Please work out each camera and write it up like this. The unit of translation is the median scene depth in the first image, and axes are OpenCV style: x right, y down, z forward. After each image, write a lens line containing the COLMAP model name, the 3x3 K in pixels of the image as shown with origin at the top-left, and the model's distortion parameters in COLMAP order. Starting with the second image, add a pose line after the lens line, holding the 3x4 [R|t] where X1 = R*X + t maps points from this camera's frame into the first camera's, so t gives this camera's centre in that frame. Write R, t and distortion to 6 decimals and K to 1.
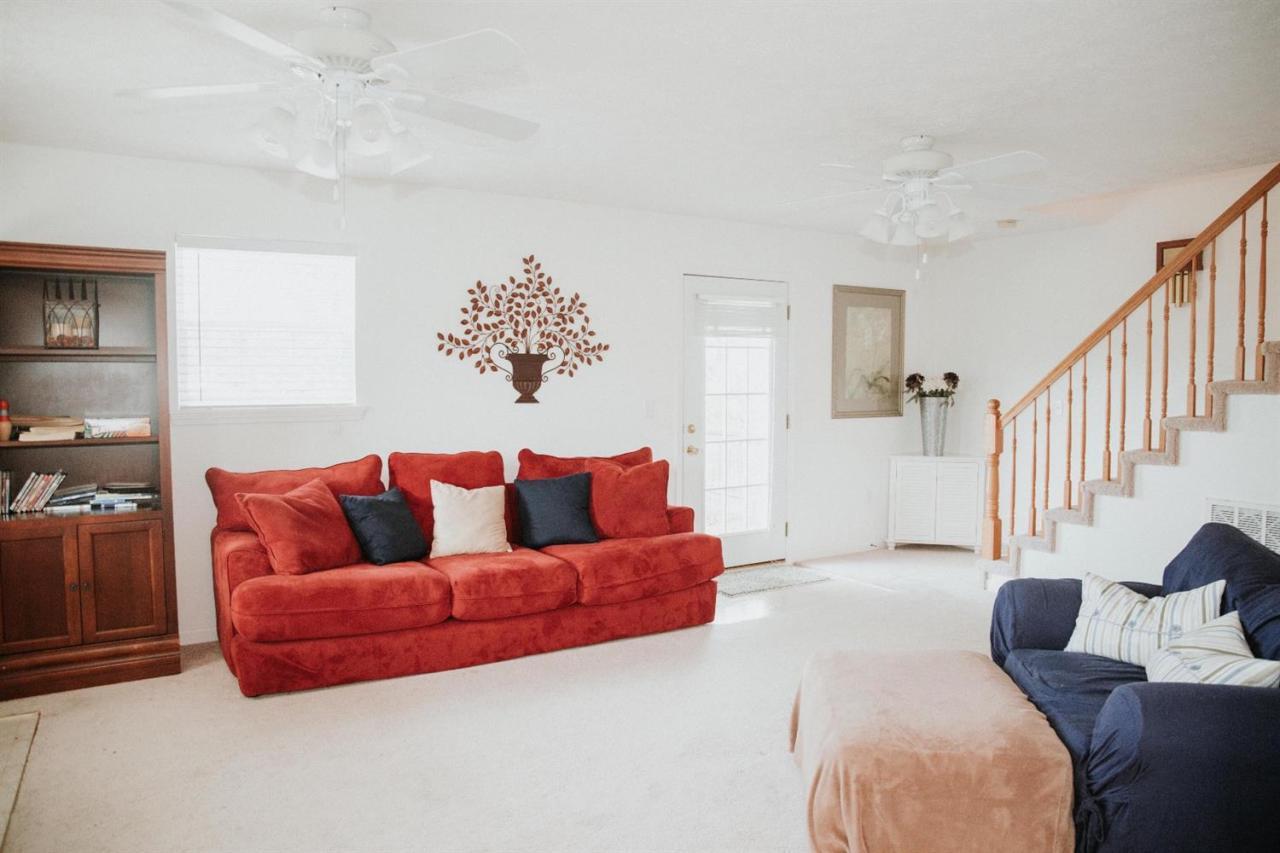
lens RADIAL K [[870.4, 0, 644.8], [0, 870.4, 425.8], [0, 0, 1]] dist [-0.137496, 0.096770]
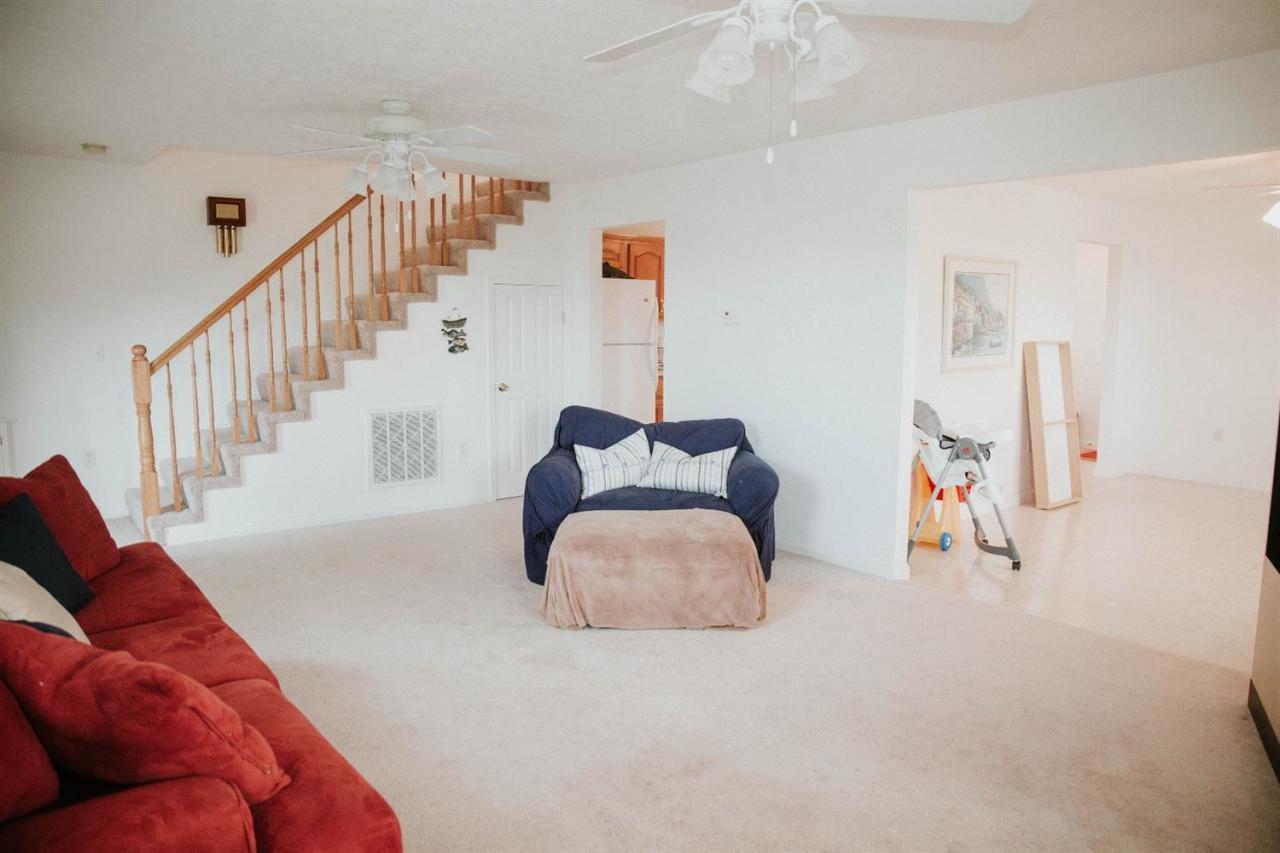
lens RADIAL K [[870.4, 0, 644.8], [0, 870.4, 425.8], [0, 0, 1]] dist [-0.137496, 0.096770]
pose [[-0.130449, -0.127243, 0.983256, -0.607286], [0.050784, 0.989571, 0.134798, -0.041523], [-0.990154, 0.067518, -0.122627, 0.608856]]
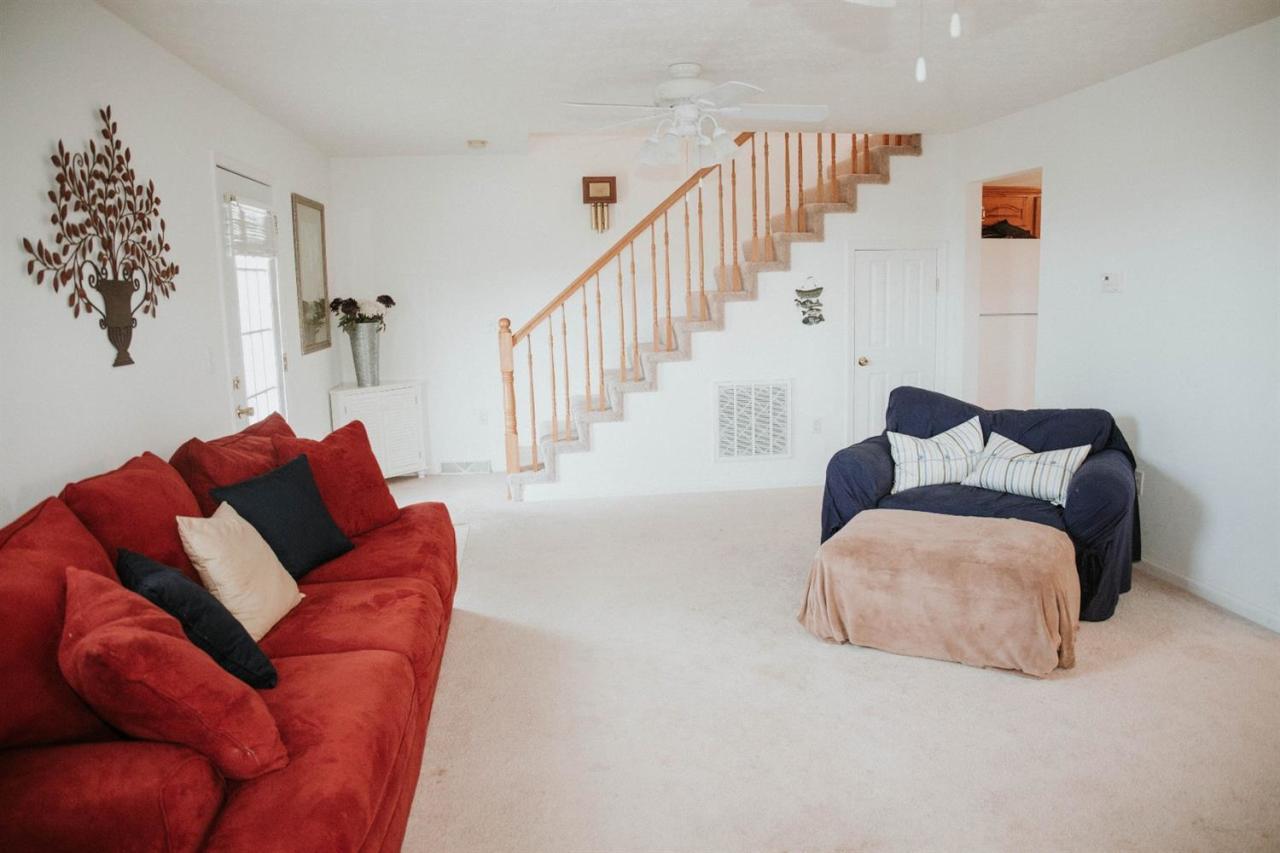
lens RADIAL K [[870.4, 0, 644.8], [0, 870.4, 425.8], [0, 0, 1]] dist [-0.137496, 0.096770]
pose [[0.399066, -0.158943, 0.903041, -0.513551], [0.079233, 0.987155, 0.138734, -0.036499], [-0.913492, 0.016186, 0.406534, 0.452300]]
